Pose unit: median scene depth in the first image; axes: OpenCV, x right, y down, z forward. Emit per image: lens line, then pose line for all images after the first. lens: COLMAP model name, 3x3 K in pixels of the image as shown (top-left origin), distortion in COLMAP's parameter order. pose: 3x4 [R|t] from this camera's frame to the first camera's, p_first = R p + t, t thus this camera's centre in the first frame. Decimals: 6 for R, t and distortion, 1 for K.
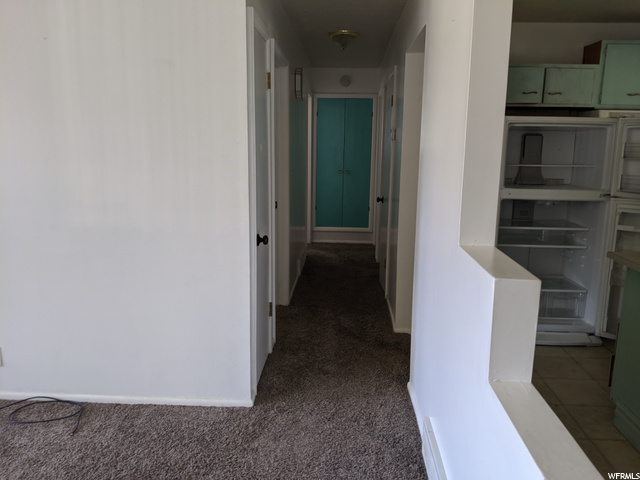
lens RADIAL K [[506.1, 0, 320.3], [0, 506.1, 235.6], [0, 0, 1]] dist [0.014859, -0.023038]
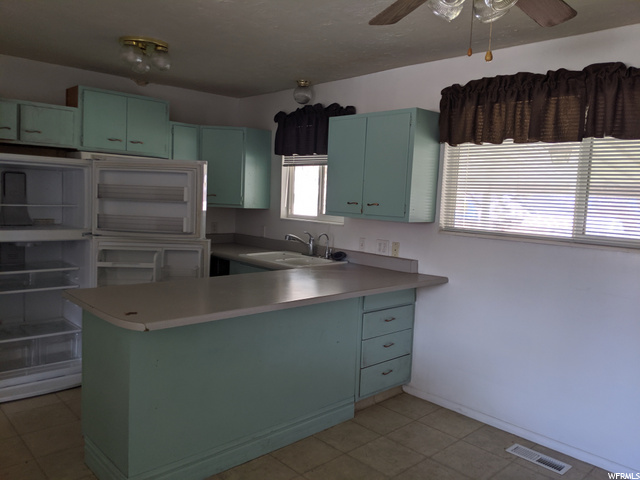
lens RADIAL K [[506.1, 0, 330.6], [0, 506.1, 236.9], [0, 0, 1]] dist [0.014859, -0.023038]
pose [[0.704416, -0.045522, 0.708326, 0.168718], [0.098763, 0.994520, -0.034302, 0.009572], [-0.702882, 0.094119, 0.705052, -0.064428]]
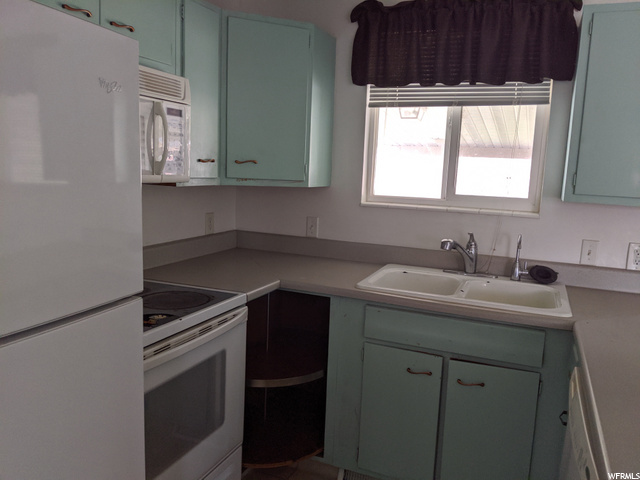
lens RADIAL K [[506.1, 0, 316.9], [0, 506.1, 242.3], [0, 0, 1]] dist [0.014859, -0.023038]
pose [[0.353922, -0.147978, 0.923494, 0.303282], [0.135824, 0.985069, 0.105791, -0.119650], [-0.925360, 0.087991, 0.368736, 0.702592]]
